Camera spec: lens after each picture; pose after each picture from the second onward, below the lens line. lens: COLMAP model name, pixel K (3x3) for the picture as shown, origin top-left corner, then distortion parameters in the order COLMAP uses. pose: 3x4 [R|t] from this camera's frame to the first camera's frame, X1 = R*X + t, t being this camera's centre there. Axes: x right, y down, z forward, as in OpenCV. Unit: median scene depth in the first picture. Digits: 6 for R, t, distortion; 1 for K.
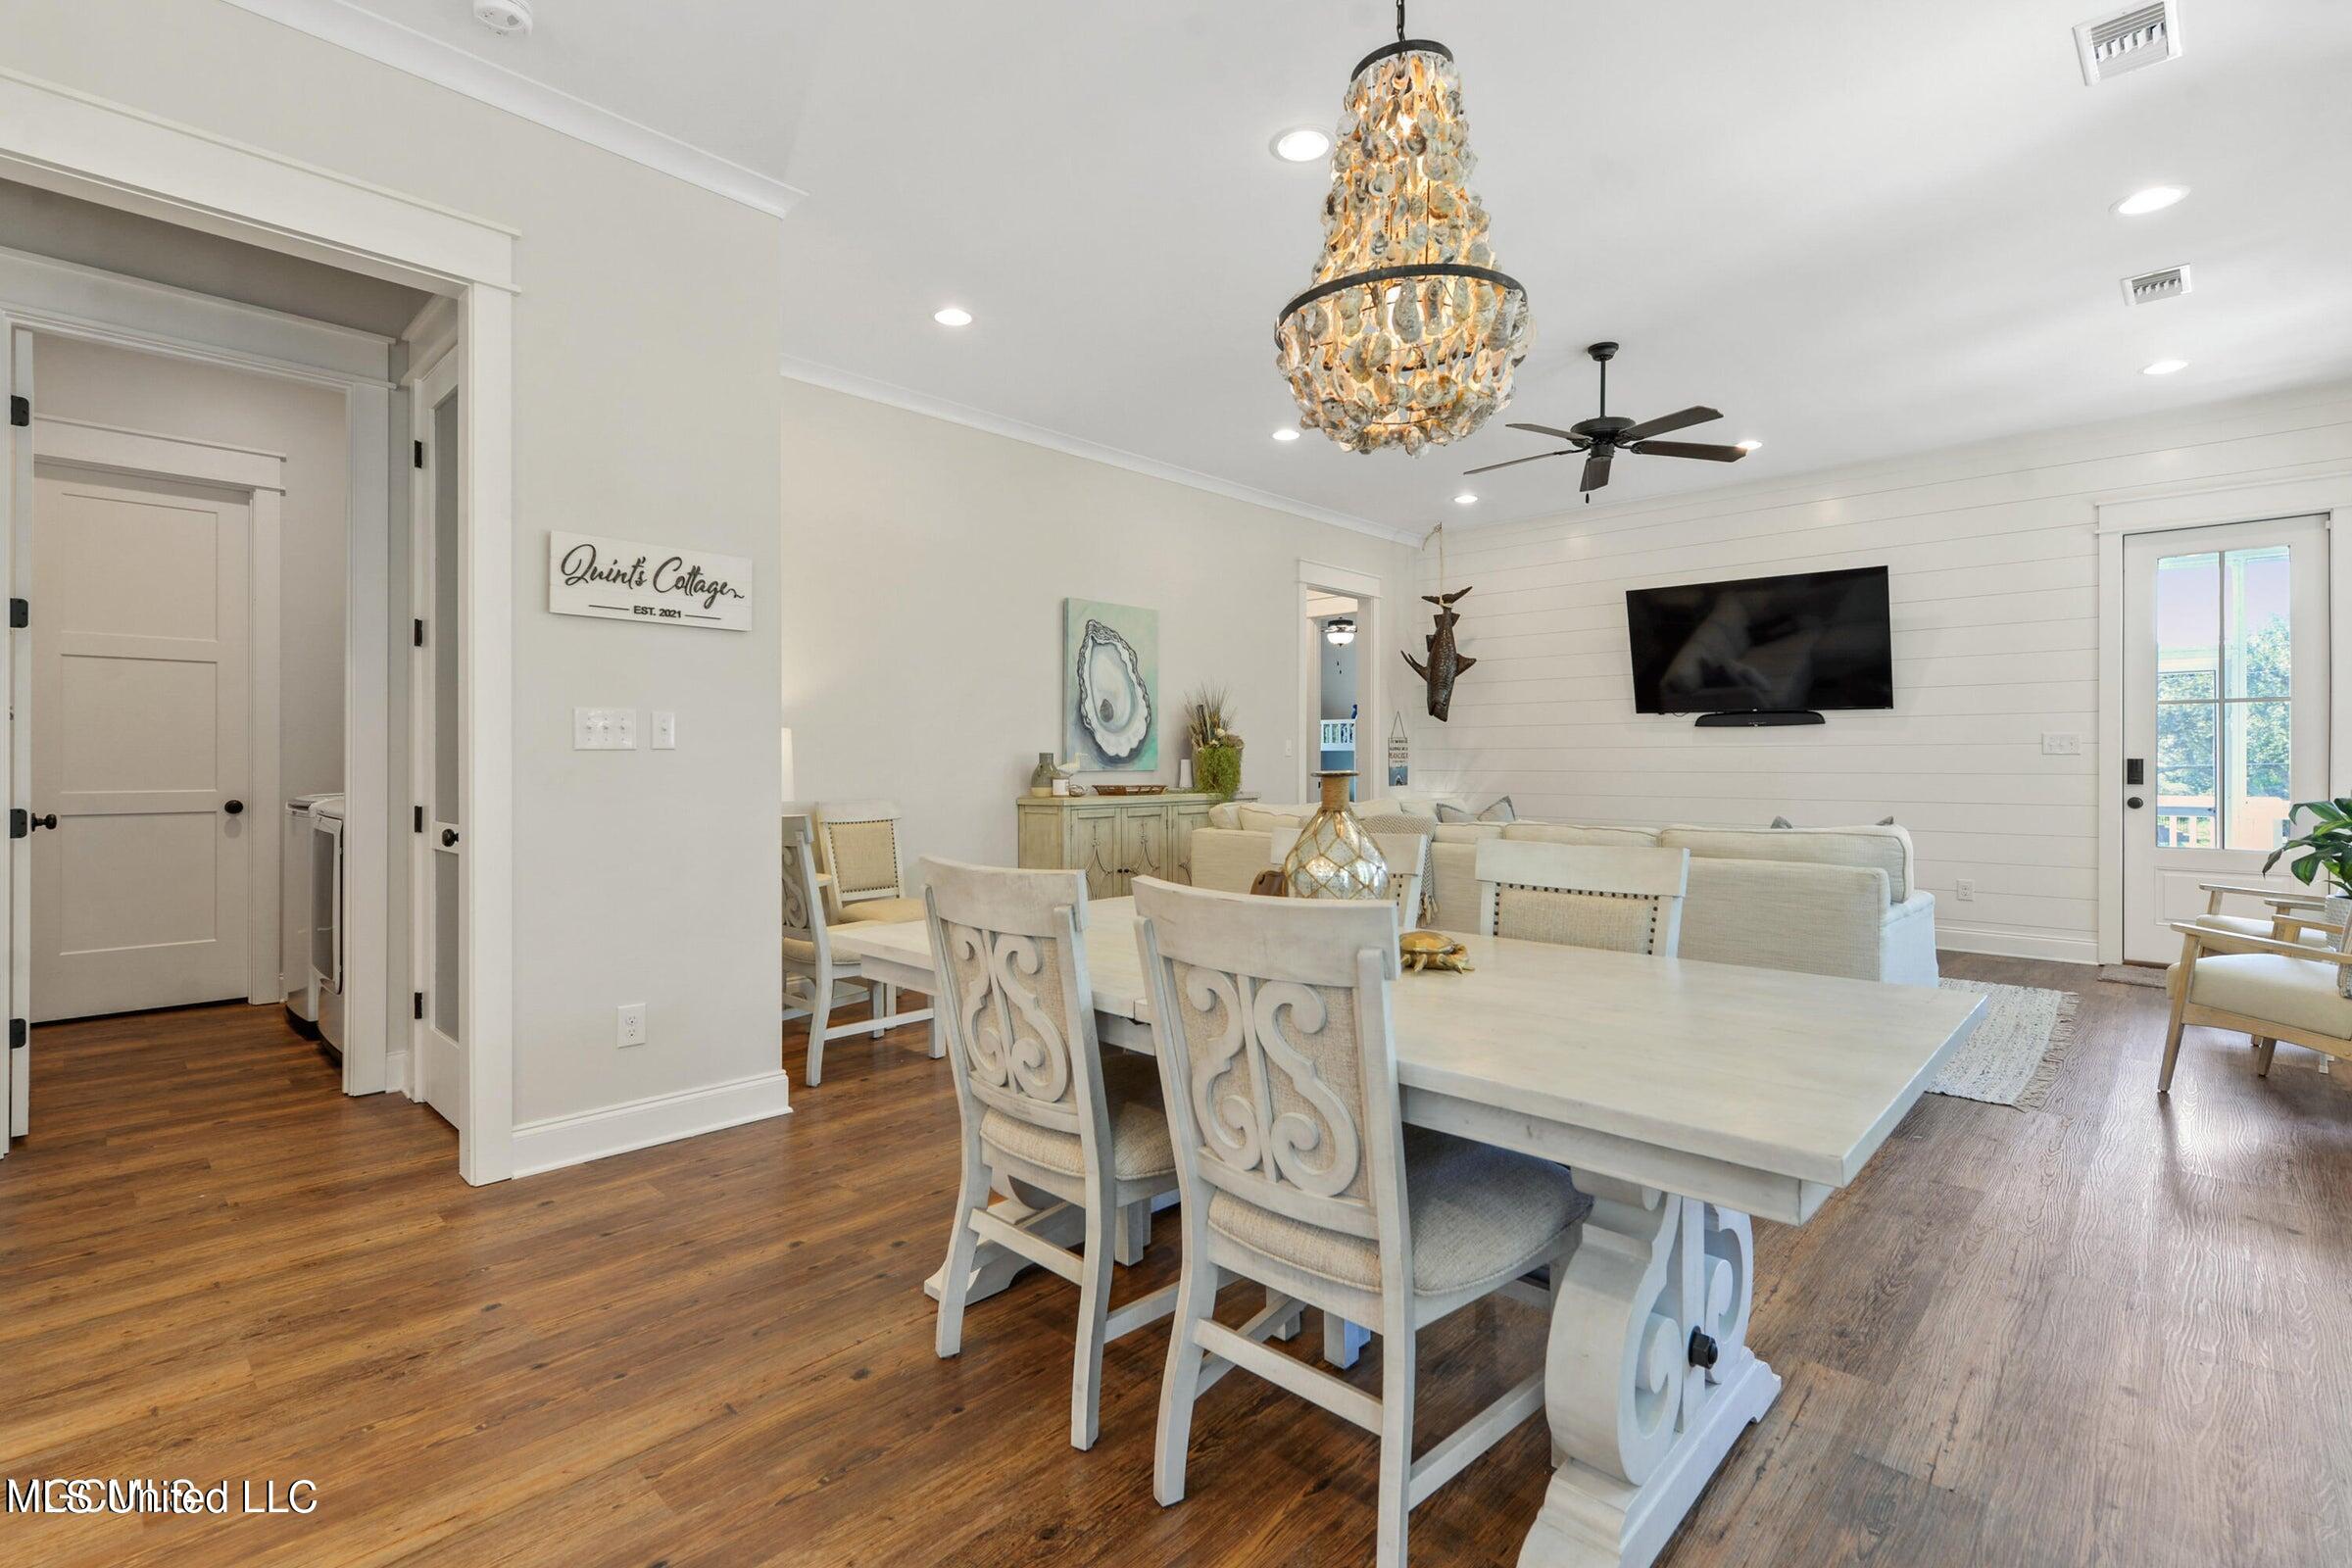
lens RADIAL K [[1068.6, 0, 1174.0], [0, 1068.6, 774.6], [0, 0, 1]] dist [0.001768, -0.000100]
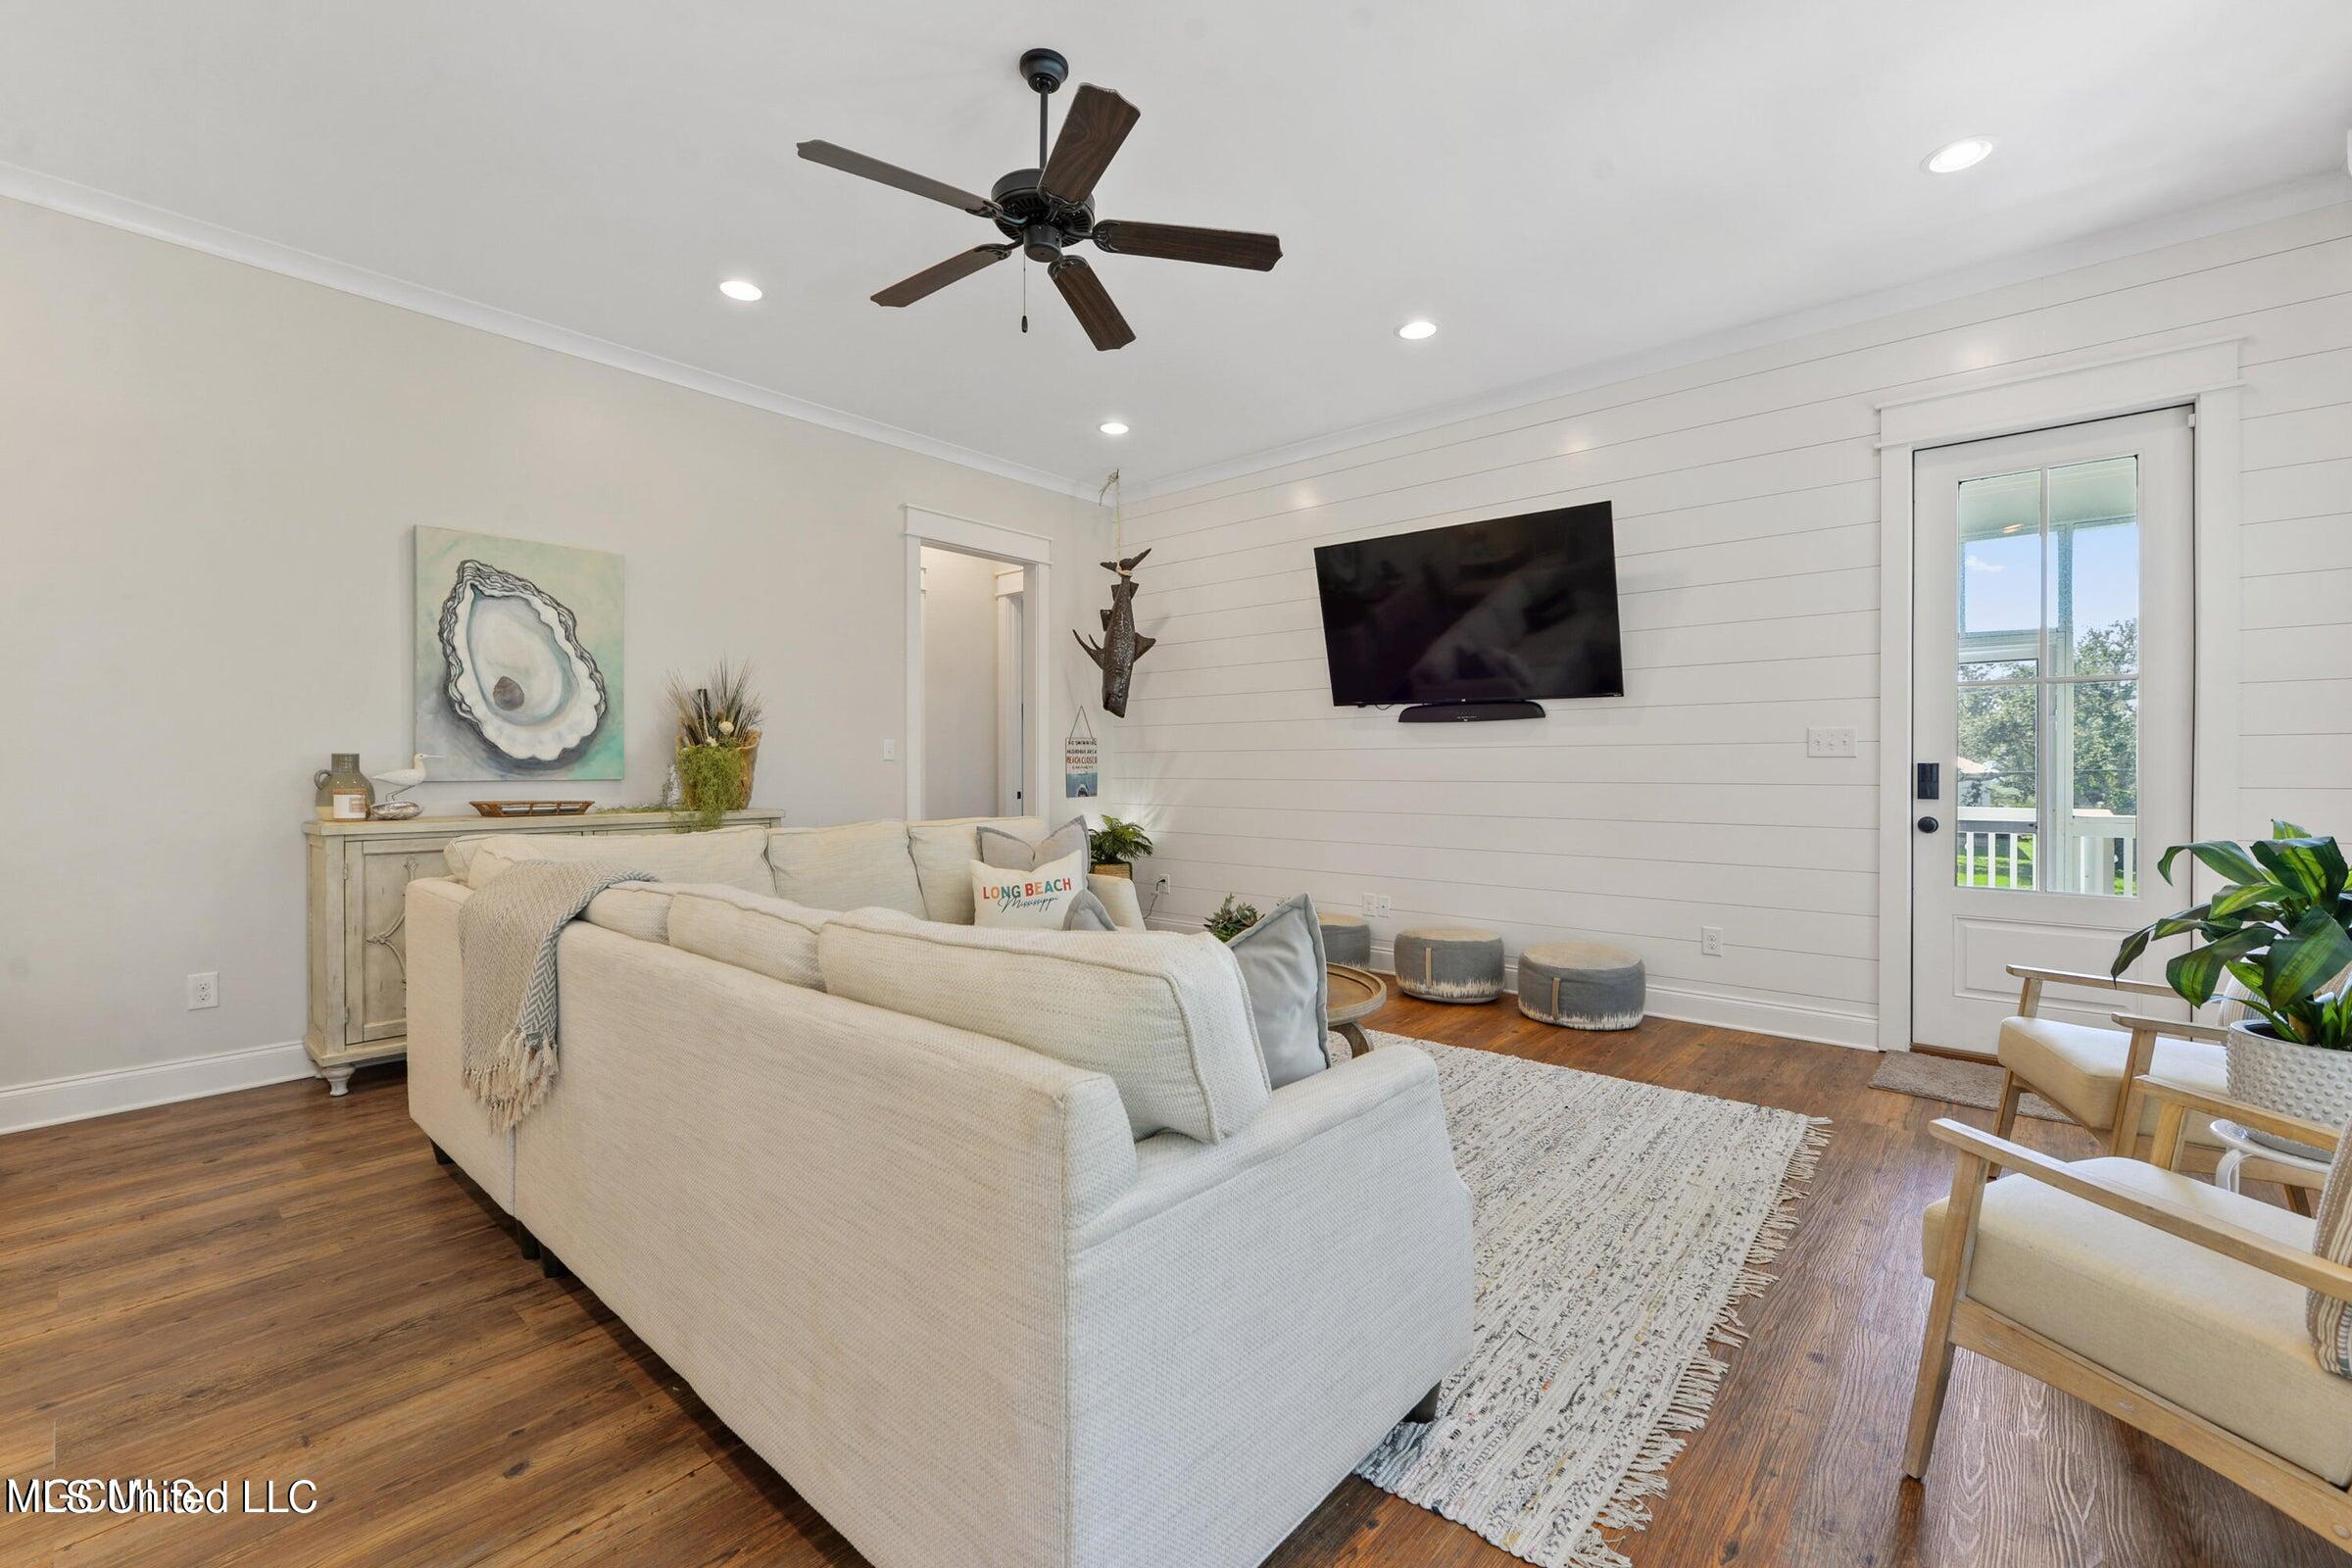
lens RADIAL K [[979.5, 0, 1176.0], [0, 979.5, 784.0], [0, 0, 1]] dist [-0.000338, -0.000189]
pose [[0.998885, -0.000596, 0.047207, 0.326279], [0.000388, 0.999990, 0.004404, -0.003565], [-0.047209, -0.004381, 0.998875, 0.330411]]
